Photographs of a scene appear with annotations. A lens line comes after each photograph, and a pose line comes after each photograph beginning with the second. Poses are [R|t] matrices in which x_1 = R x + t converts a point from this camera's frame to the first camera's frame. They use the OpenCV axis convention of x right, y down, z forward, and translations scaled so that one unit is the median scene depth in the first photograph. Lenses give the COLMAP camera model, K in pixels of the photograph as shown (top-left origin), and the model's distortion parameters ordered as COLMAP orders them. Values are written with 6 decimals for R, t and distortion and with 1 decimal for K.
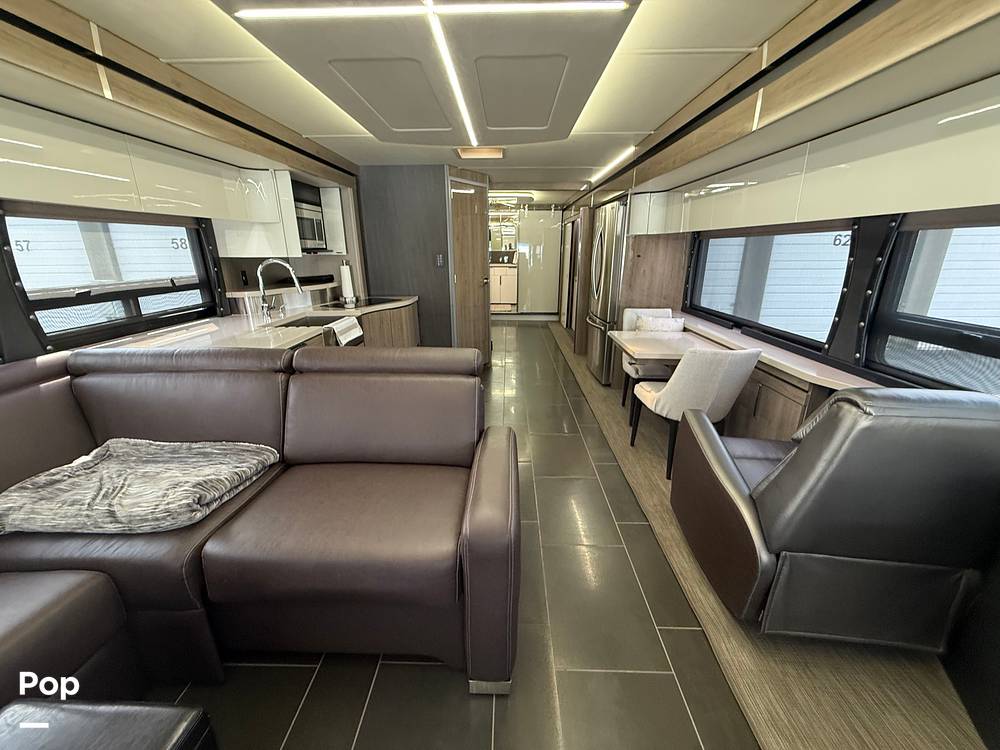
lens RADIAL K [[400.1, 0, 500.0], [0, 400.1, 375.0], [0, 0, 1]] dist [0.000774, 0.000130]
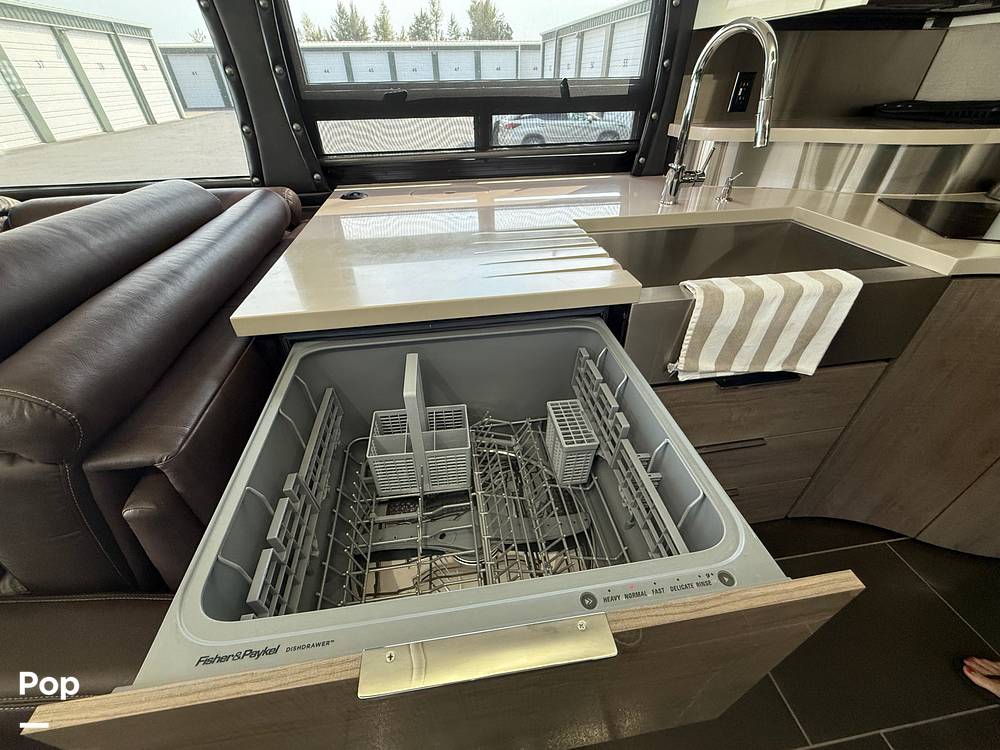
lens RADIAL K [[400.1, 0, 500.0], [0, 400.1, 375.0], [0, 0, 1]] dist [0.000774, 0.000130]
pose [[0.173101, 0.595028, -0.784842, -0.305702], [-0.283962, 0.793185, 0.538724, -0.295758], [0.943081, 0.129612, 0.306266, 1.247034]]
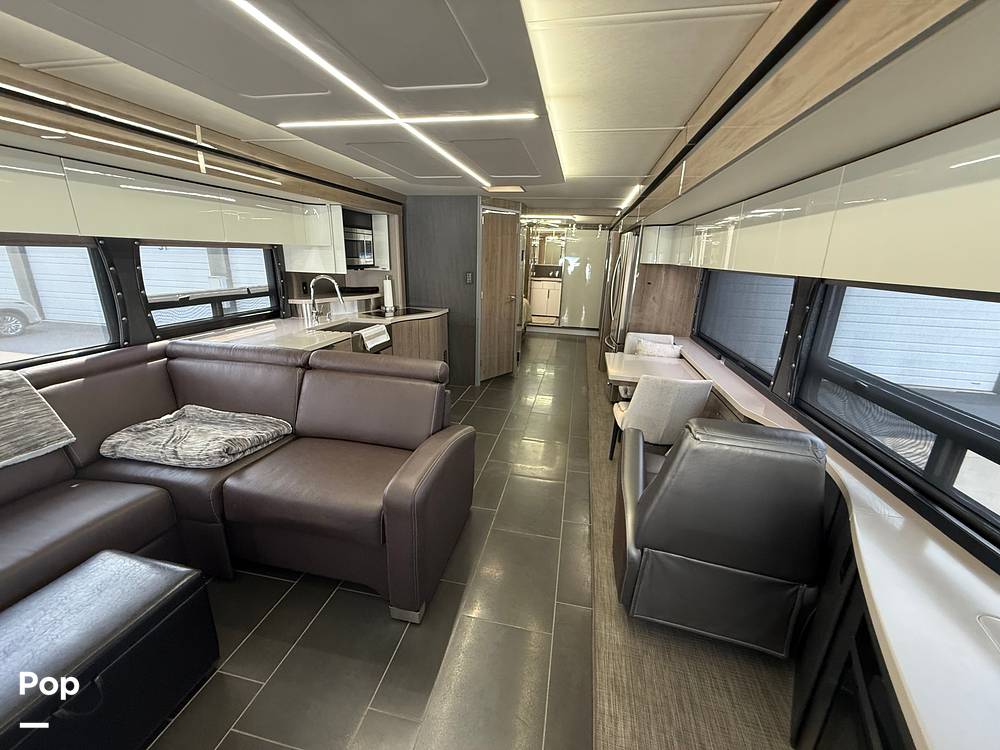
lens RADIAL K [[400.1, 0, 500.0], [0, 400.1, 375.0], [0, 0, 1]] dist [0.000774, 0.000130]
pose [[0.983514, 0.082449, -0.160941, 0.326681], [-0.085293, 0.996297, -0.010835, -0.023676], [0.159451, 0.024384, 0.986905, -0.216814]]
